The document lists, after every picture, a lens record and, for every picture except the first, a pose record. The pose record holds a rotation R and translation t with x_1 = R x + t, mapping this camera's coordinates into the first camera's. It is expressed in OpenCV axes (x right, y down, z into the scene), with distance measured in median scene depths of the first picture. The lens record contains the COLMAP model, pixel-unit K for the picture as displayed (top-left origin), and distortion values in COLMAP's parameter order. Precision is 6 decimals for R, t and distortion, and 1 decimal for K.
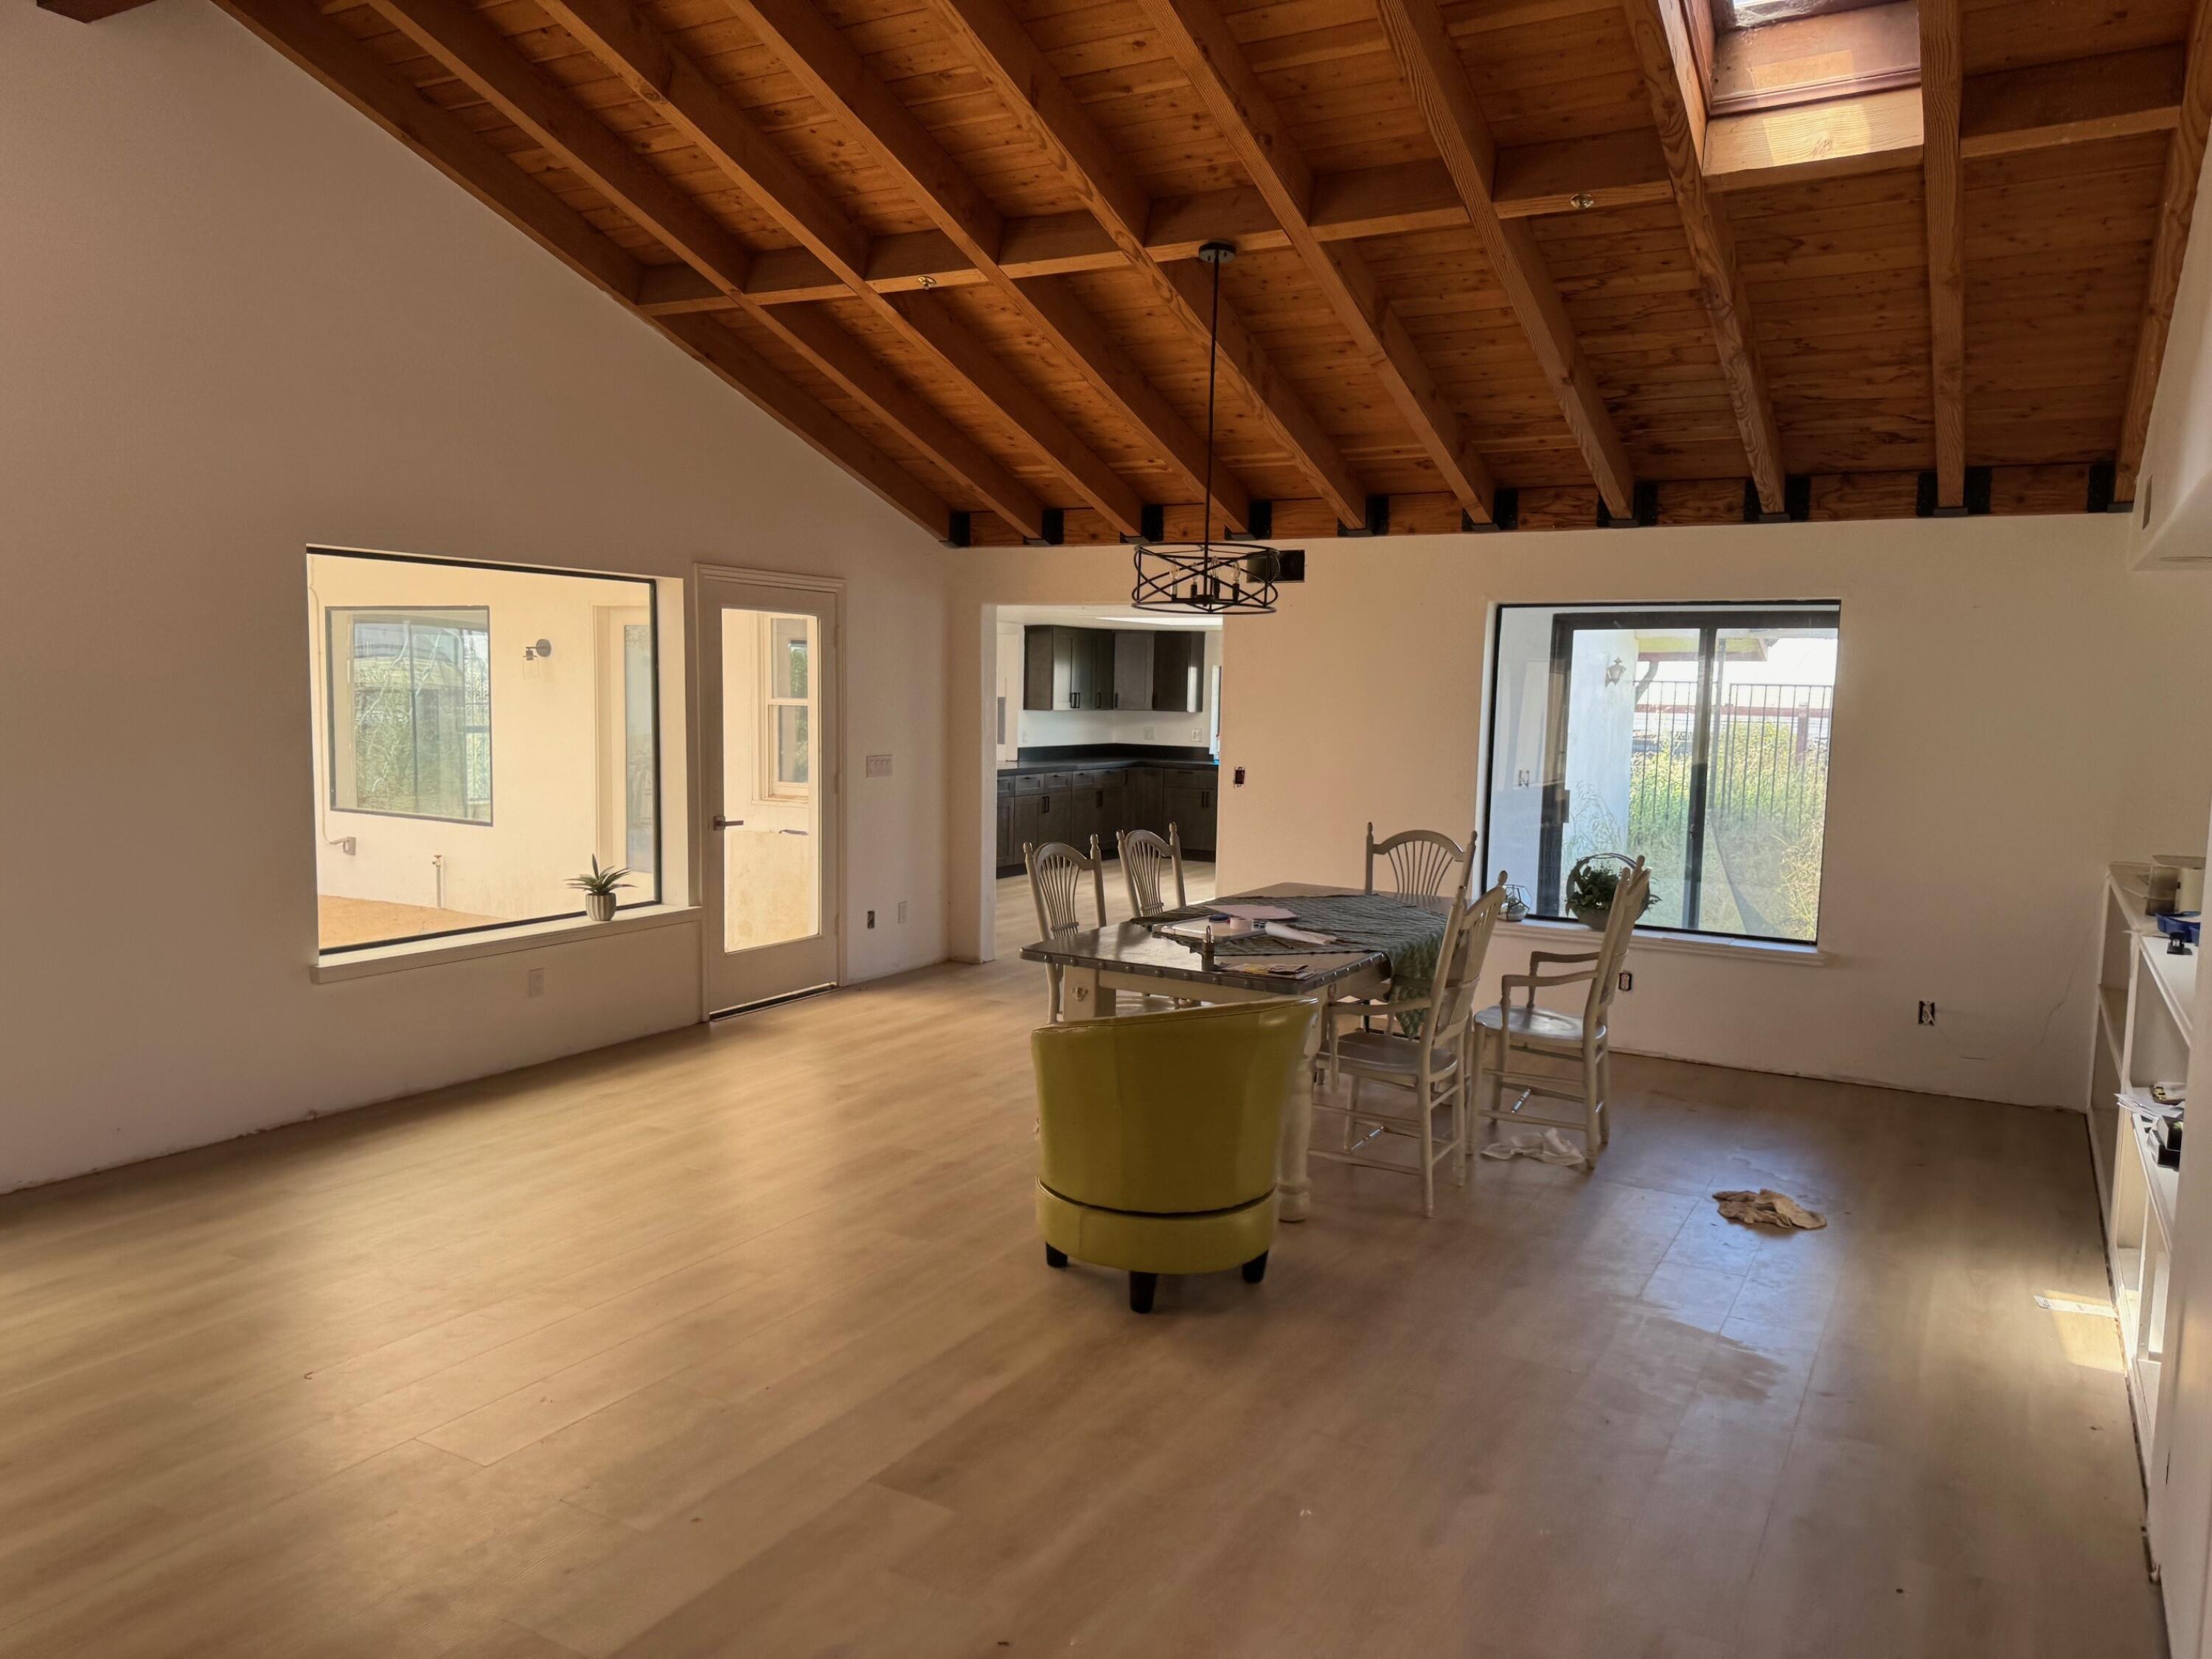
lens RADIAL K [[1569.0, 0, 1103.9], [0, 1569.0, 837.3], [0, 0, 1]] dist [0.002179, -0.021141]
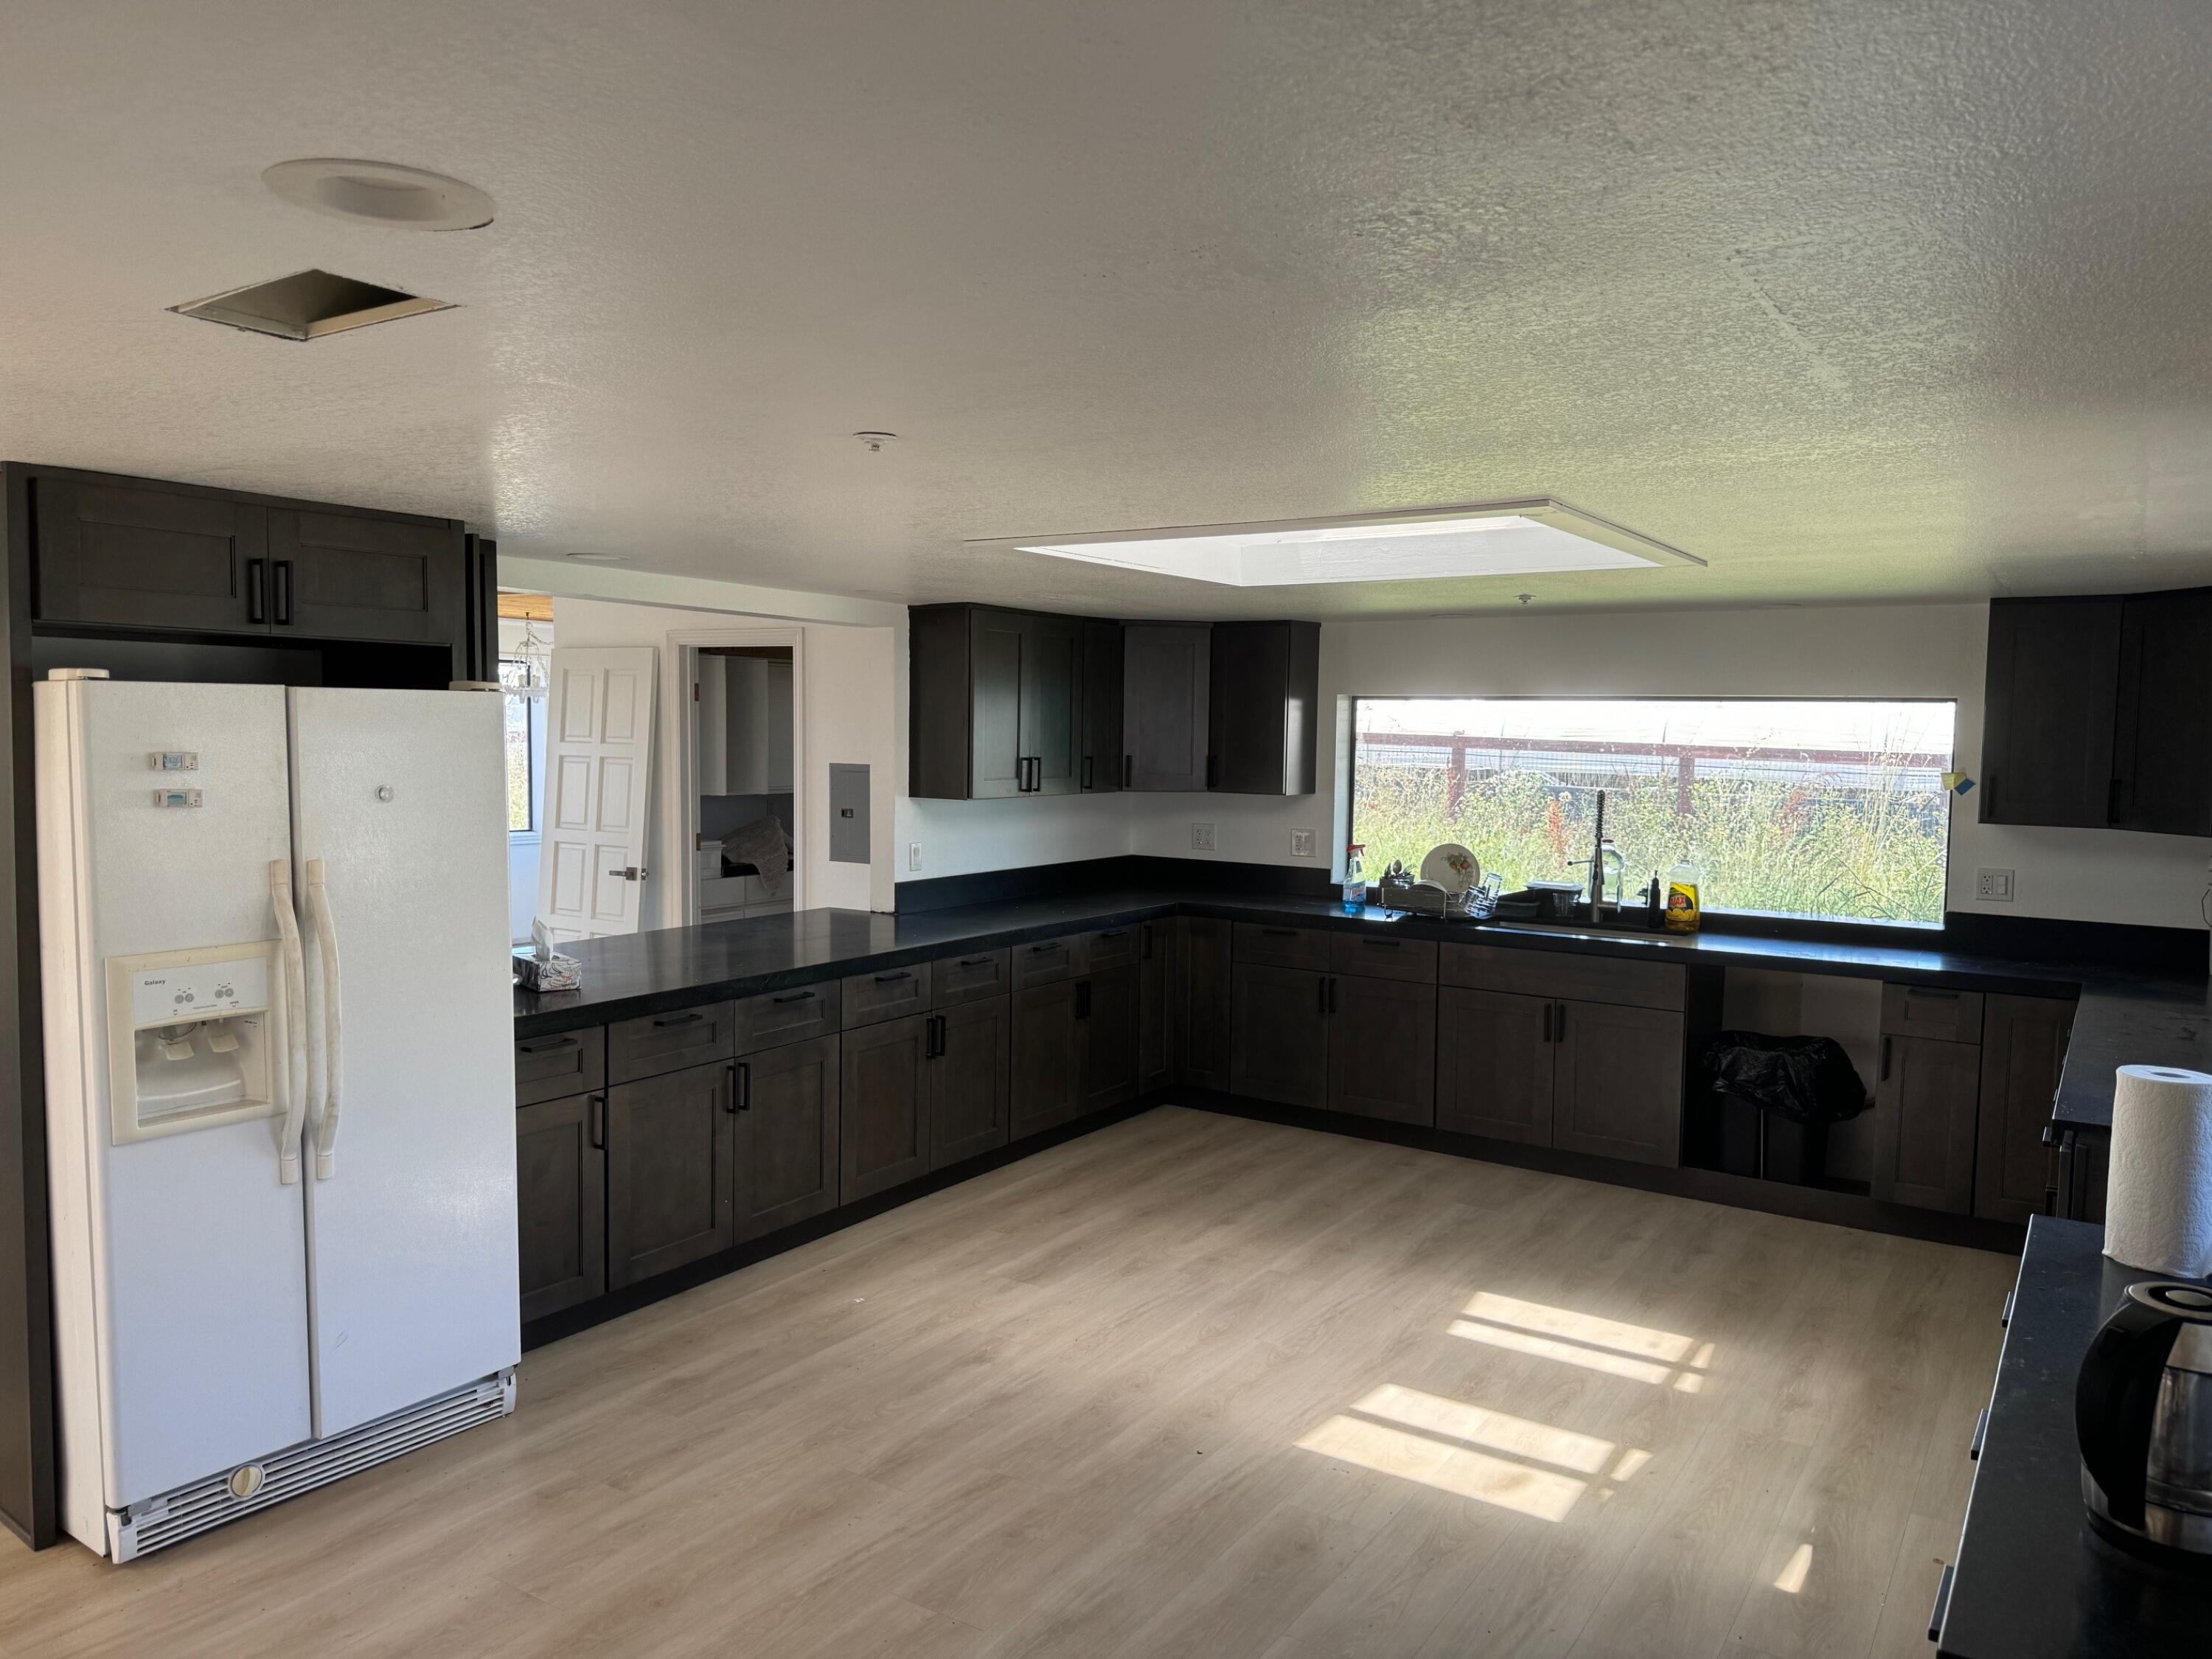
lens RADIAL K [[1569.0, 0, 1104.9], [0, 1569.0, 826.2], [0, 0, 1]] dist [0.002179, -0.021141]
pose [[0.998515, -0.004697, -0.054273, 0.026617], [0.002992, 0.999500, -0.031466, -0.057904], [0.054394, 0.031257, 0.998030, 0.552682]]
